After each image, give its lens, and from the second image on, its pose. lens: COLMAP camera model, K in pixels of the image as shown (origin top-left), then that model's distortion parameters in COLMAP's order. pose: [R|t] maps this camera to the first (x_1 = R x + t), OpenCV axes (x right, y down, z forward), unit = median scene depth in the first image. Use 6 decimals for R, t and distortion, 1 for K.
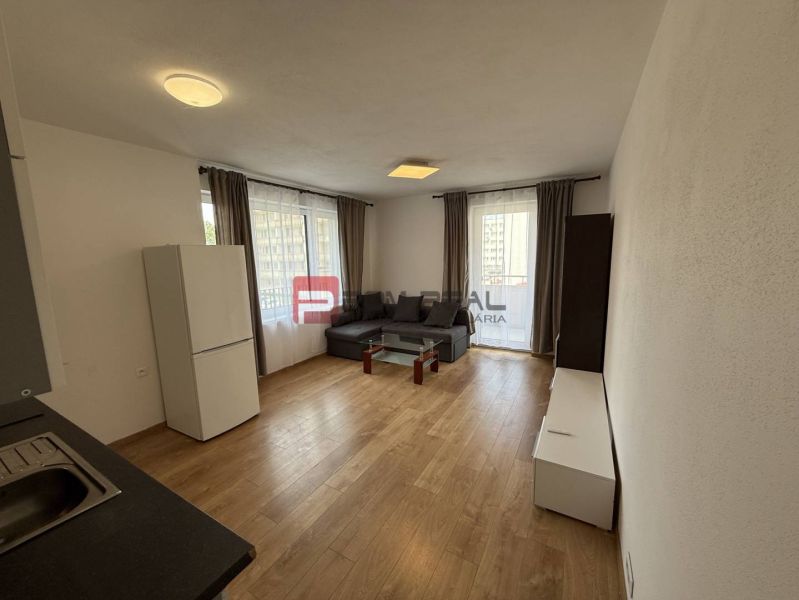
lens RADIAL K [[317.8, 0, 397.7], [0, 317.8, 300.5], [0, 0, 1]] dist [-0.001048, -0.000047]
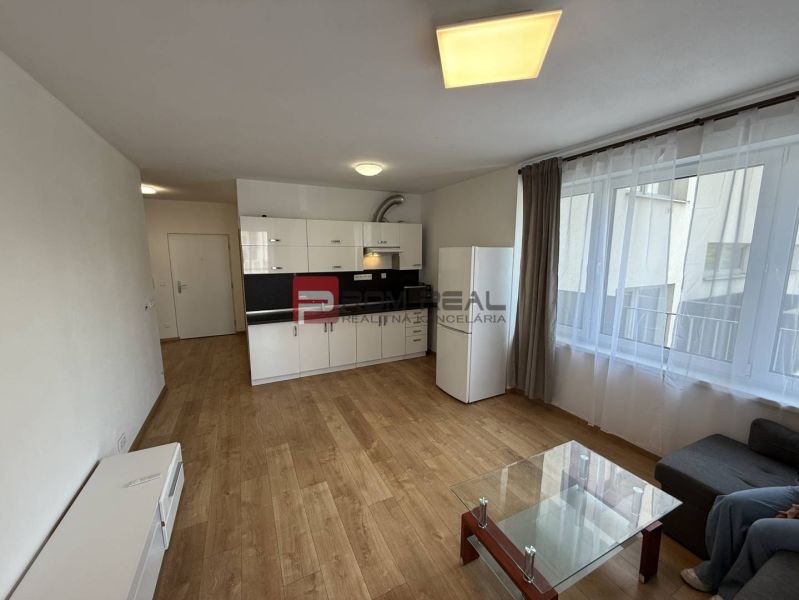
lens RADIAL K [[317.8, 0, 397.7], [0, 317.8, 300.5], [0, 0, 1]] dist [-0.001048, -0.000047]
pose [[-0.551873, 0.150892, -0.820163, 0.502395], [-0.105963, 0.962834, 0.248441, -0.215442], [0.827169, 0.224015, -0.515373, 1.247735]]
